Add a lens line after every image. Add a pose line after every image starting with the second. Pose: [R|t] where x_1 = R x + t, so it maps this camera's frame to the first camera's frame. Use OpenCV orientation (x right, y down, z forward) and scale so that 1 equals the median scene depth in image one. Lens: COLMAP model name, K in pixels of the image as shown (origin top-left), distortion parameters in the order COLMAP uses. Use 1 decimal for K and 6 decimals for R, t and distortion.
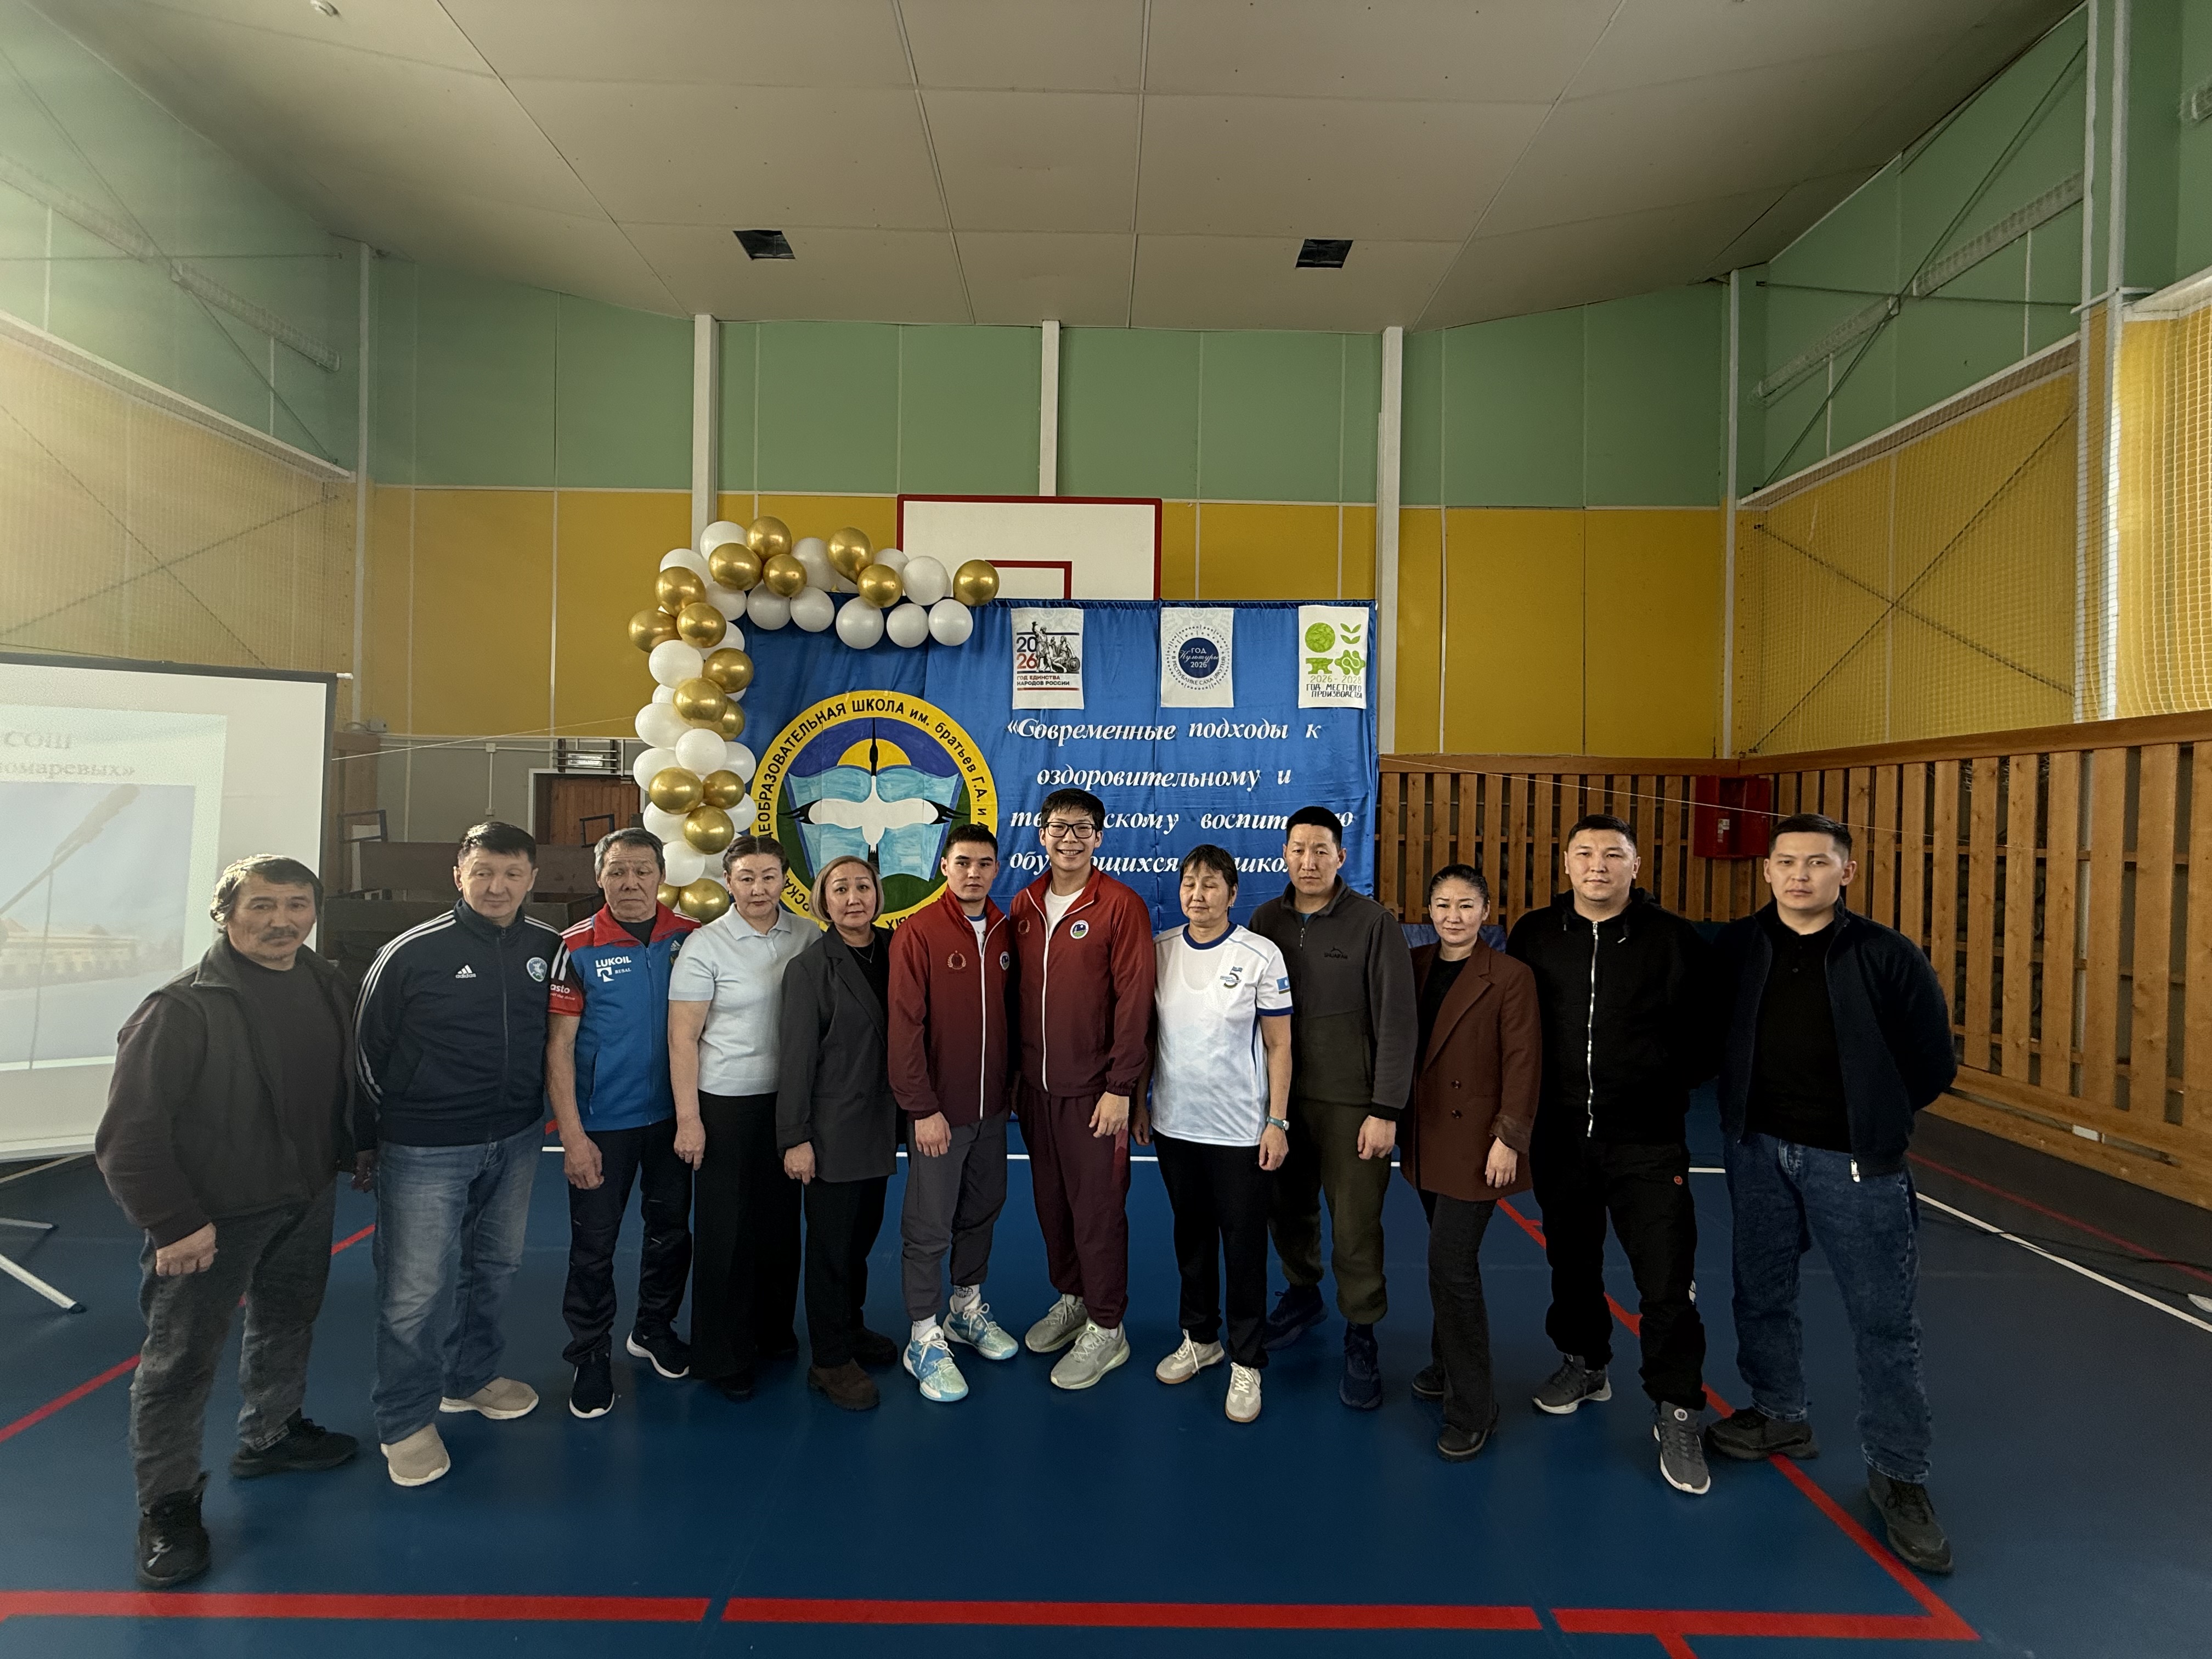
lens RADIAL K [[887.5, 0, 1103.3], [0, 887.5, 826.5], [0, 0, 1]] dist [-0.000218, -0.000002]
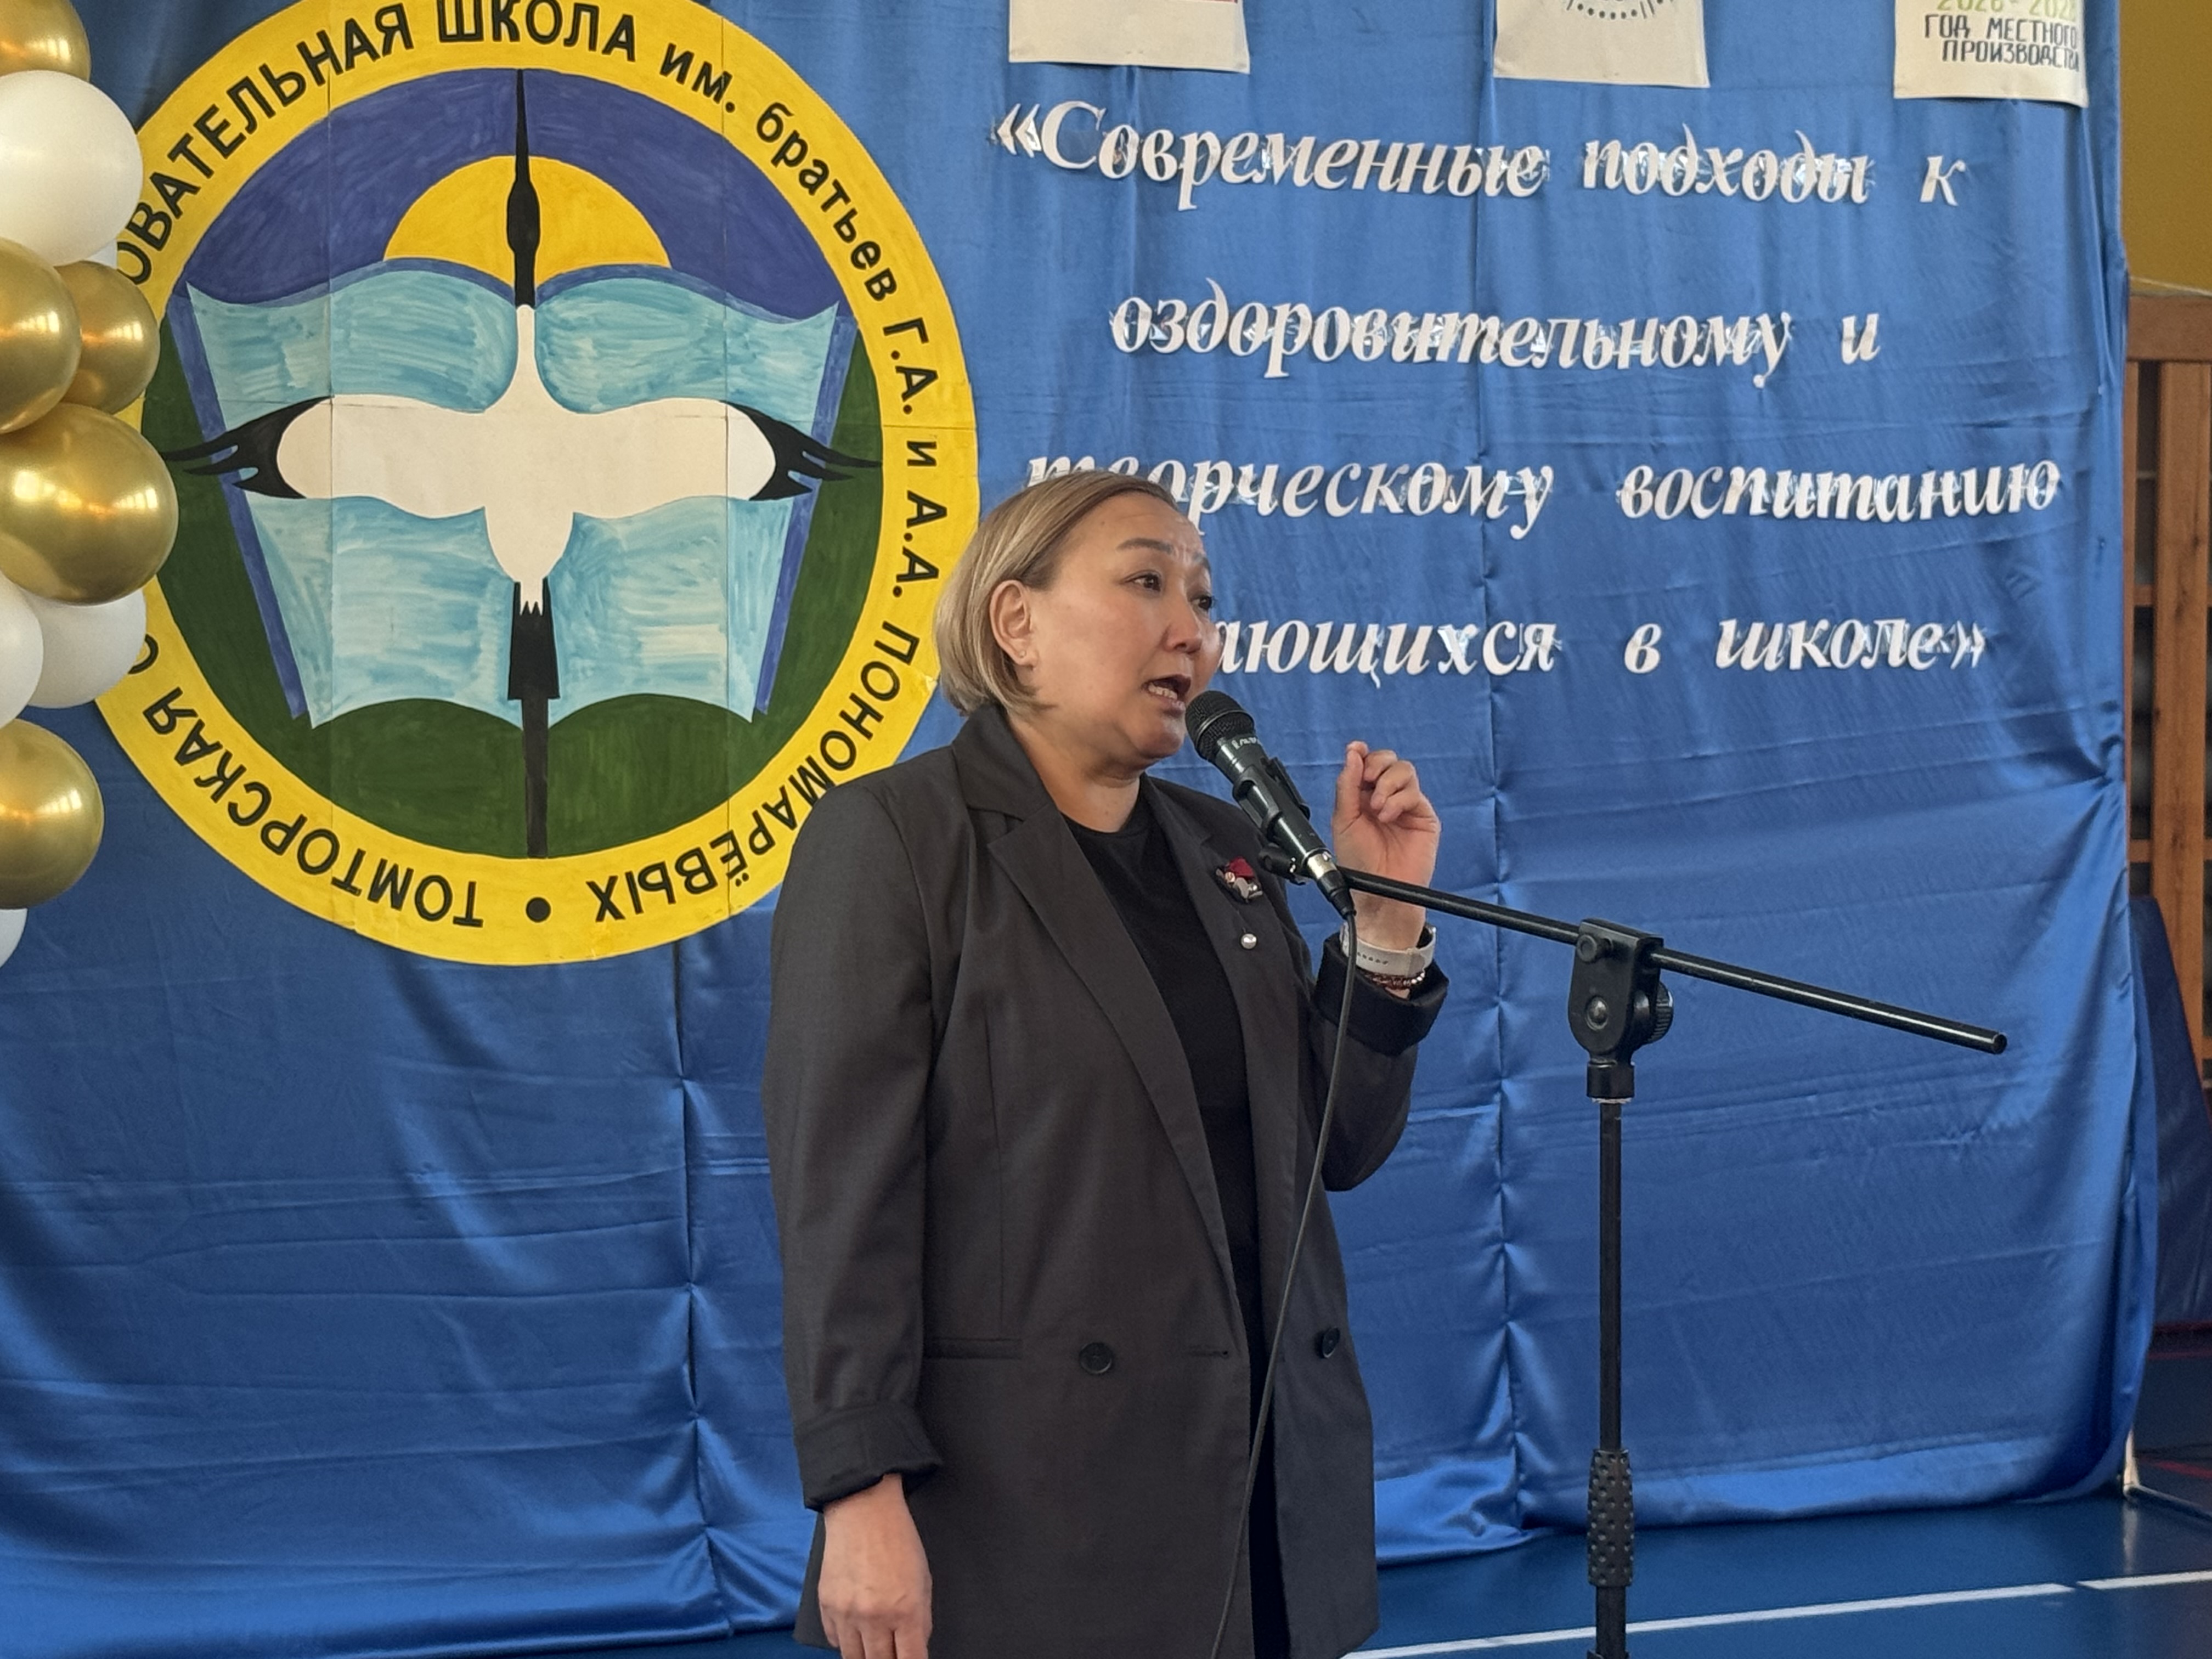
lens RADIAL K [[4584.2, 0, 1106.0], [0, 4584.2, 828.5], [0, 0, 1]] dist [0.174152, 0.000000]
pose [[0.897910, -0.029931, 0.439160, -0.686328], [0.019325, 0.999404, 0.028603, 0.056429], [-0.439754, -0.017196, 0.897953, -0.241629]]
